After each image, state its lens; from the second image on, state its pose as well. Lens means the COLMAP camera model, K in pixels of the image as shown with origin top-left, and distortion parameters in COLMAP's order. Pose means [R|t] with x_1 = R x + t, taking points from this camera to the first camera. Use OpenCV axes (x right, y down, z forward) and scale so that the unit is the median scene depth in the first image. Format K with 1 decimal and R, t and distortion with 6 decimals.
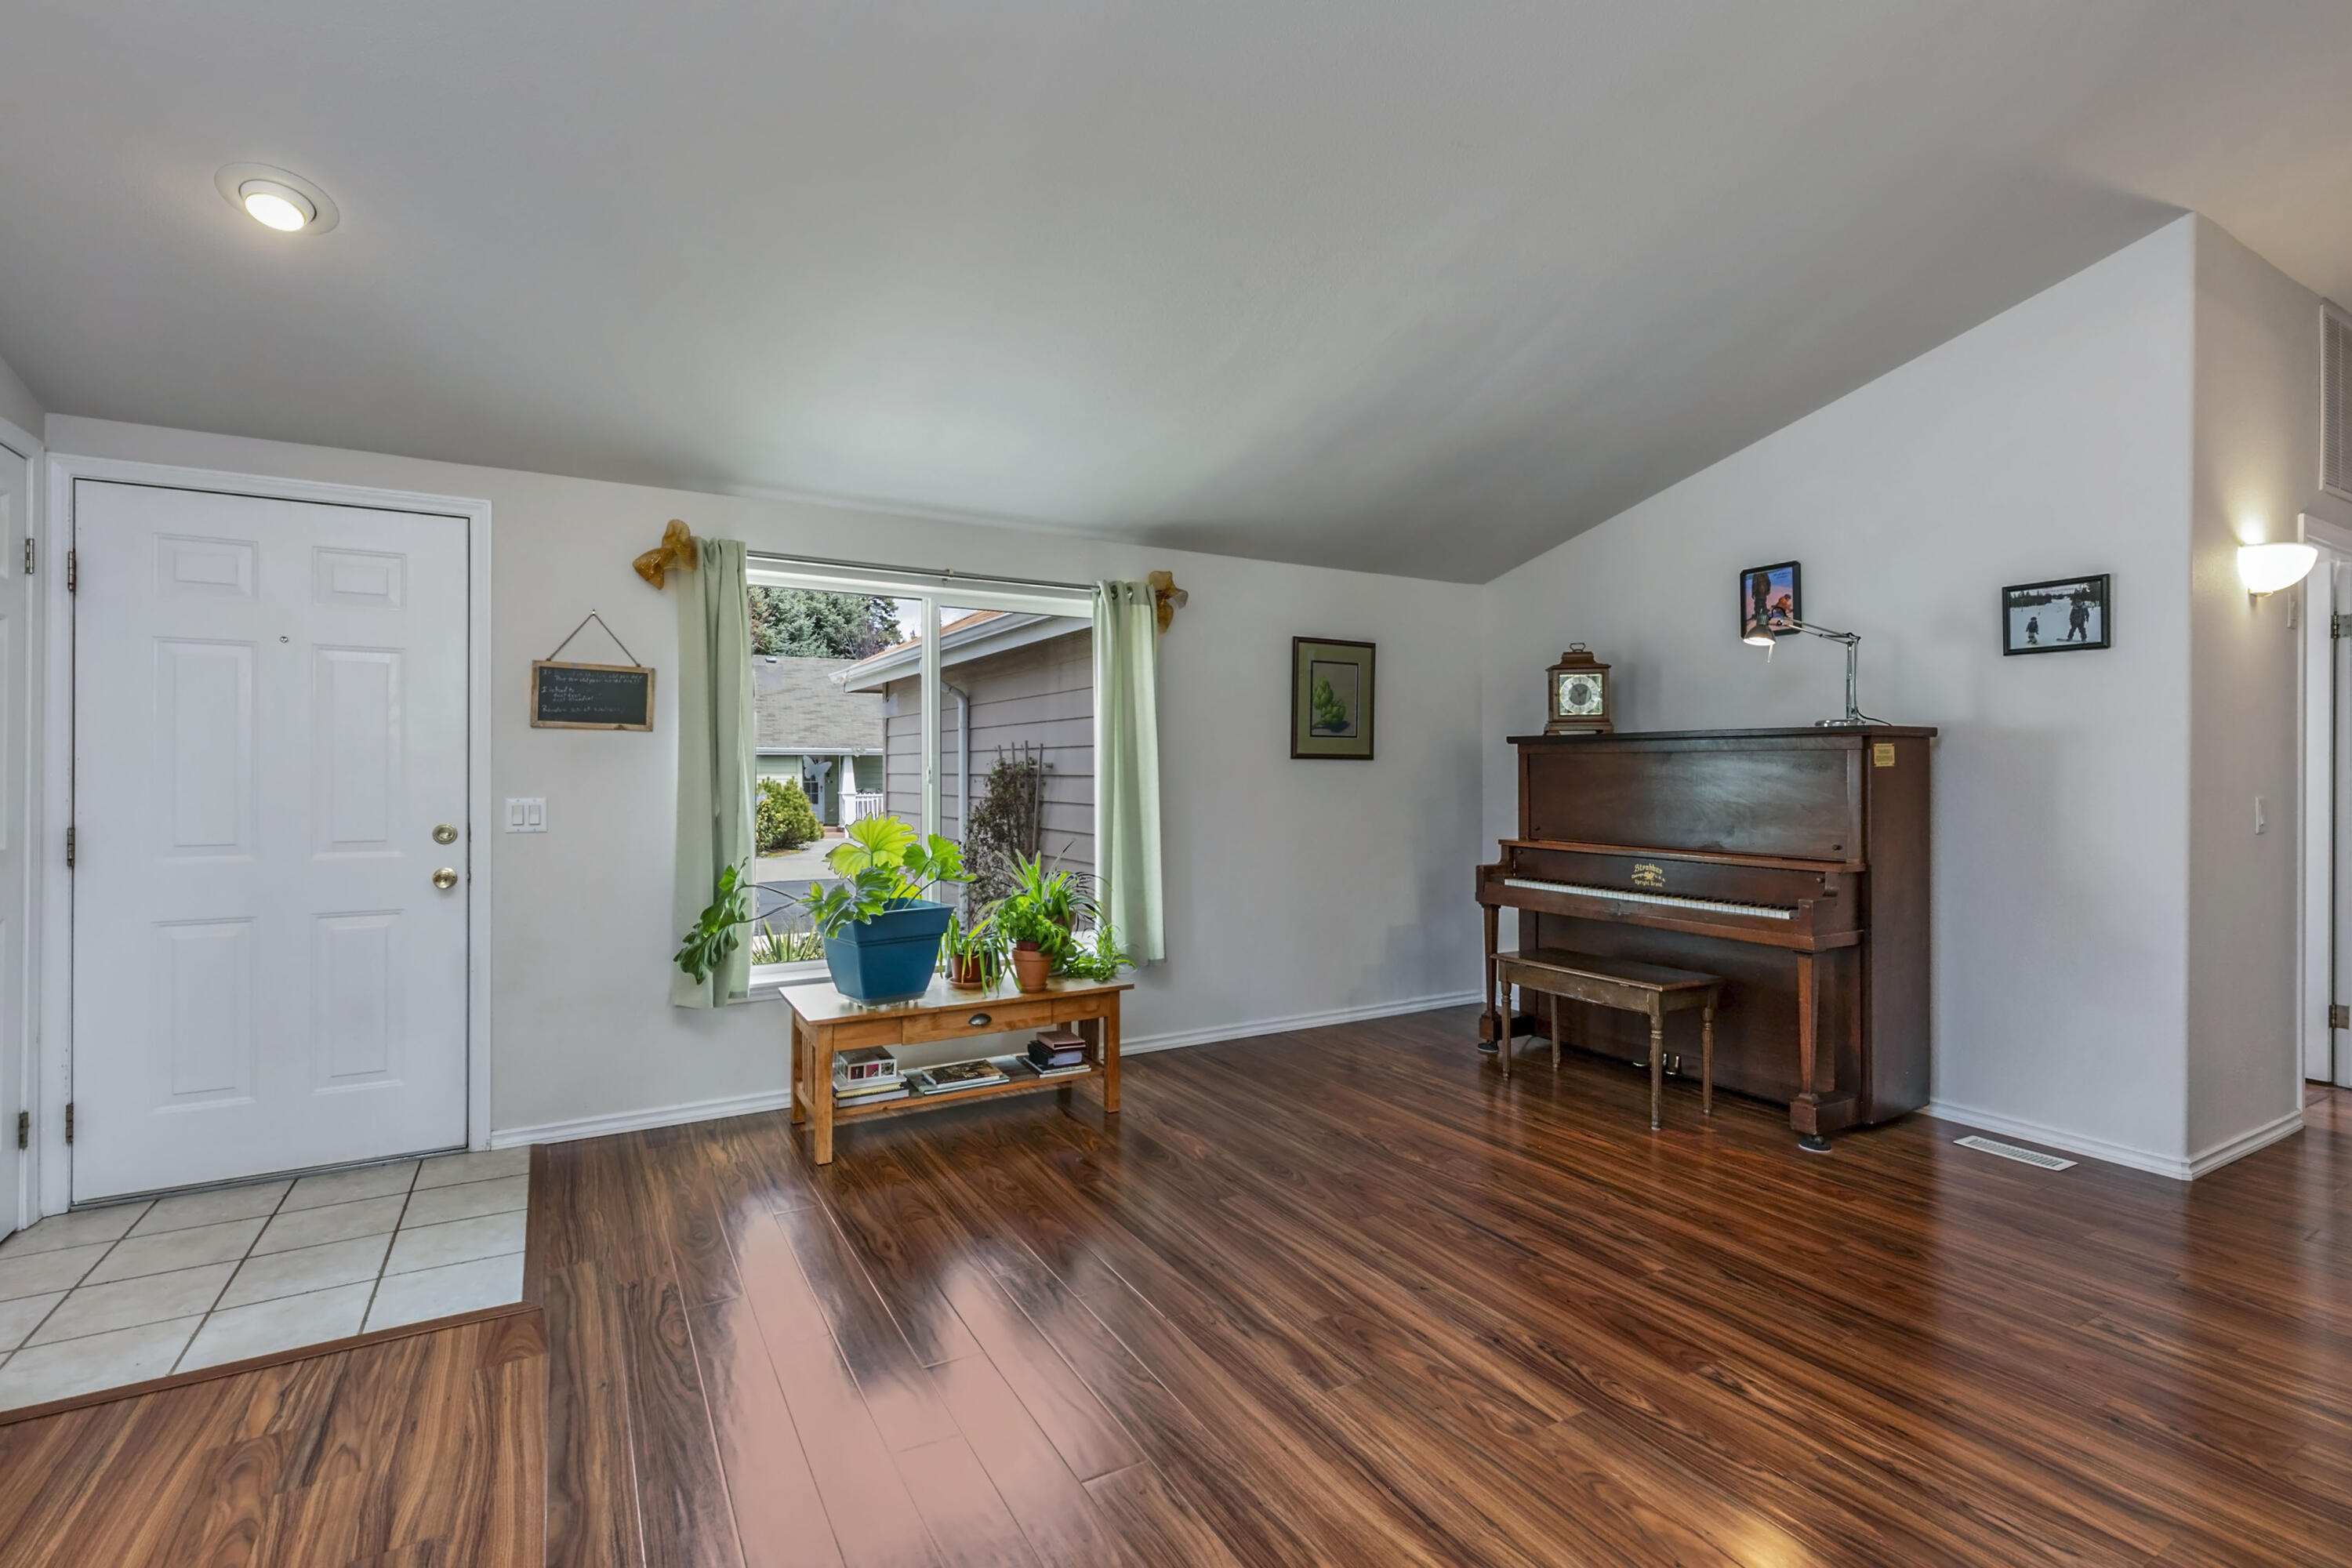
lens RADIAL K [[1079.5, 0, 1179.0], [0, 1079.5, 782.1], [0, 0, 1]] dist [0.000139, -0.000935]
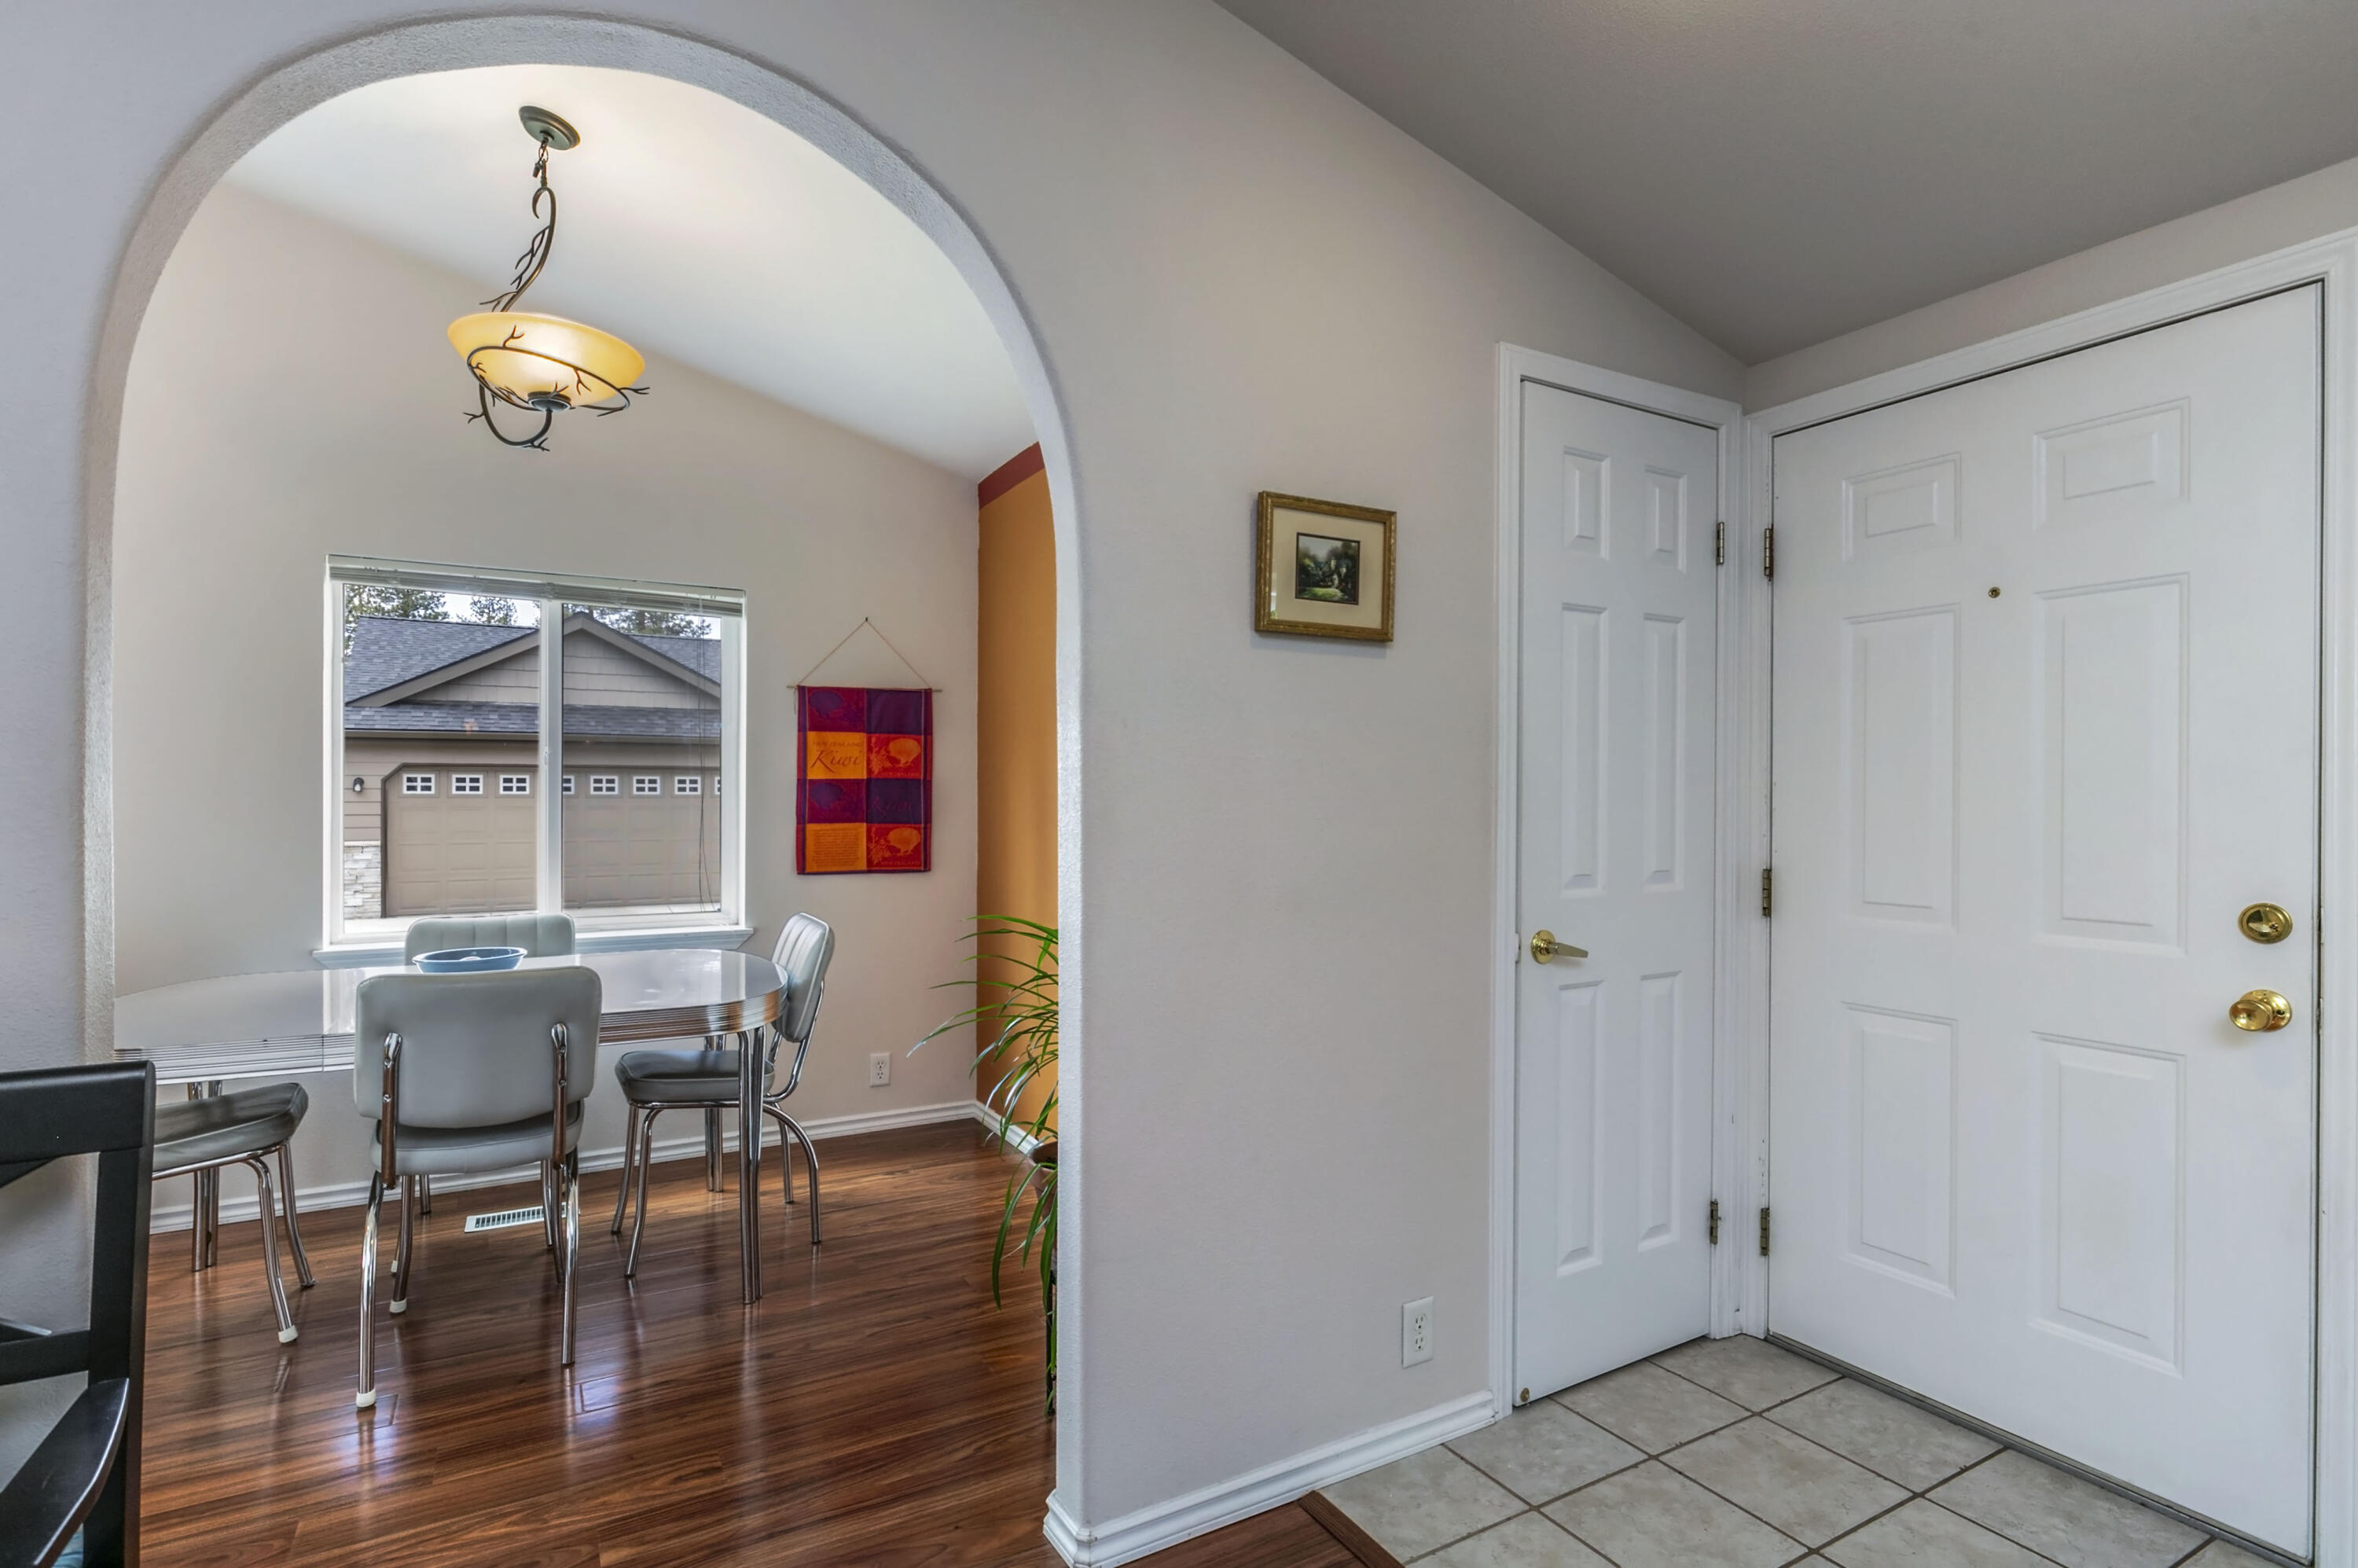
lens RADIAL K [[1169.9, 0, 1183.0], [0, 1169.9, 785.5], [0, 0, 1]] dist [-0.005183, -0.000727]
pose [[-0.007260, -0.004359, -0.999964, -0.145456], [-0.009967, 0.999941, -0.004287, -0.011466], [0.999924, 0.009936, -0.007303, 0.565073]]
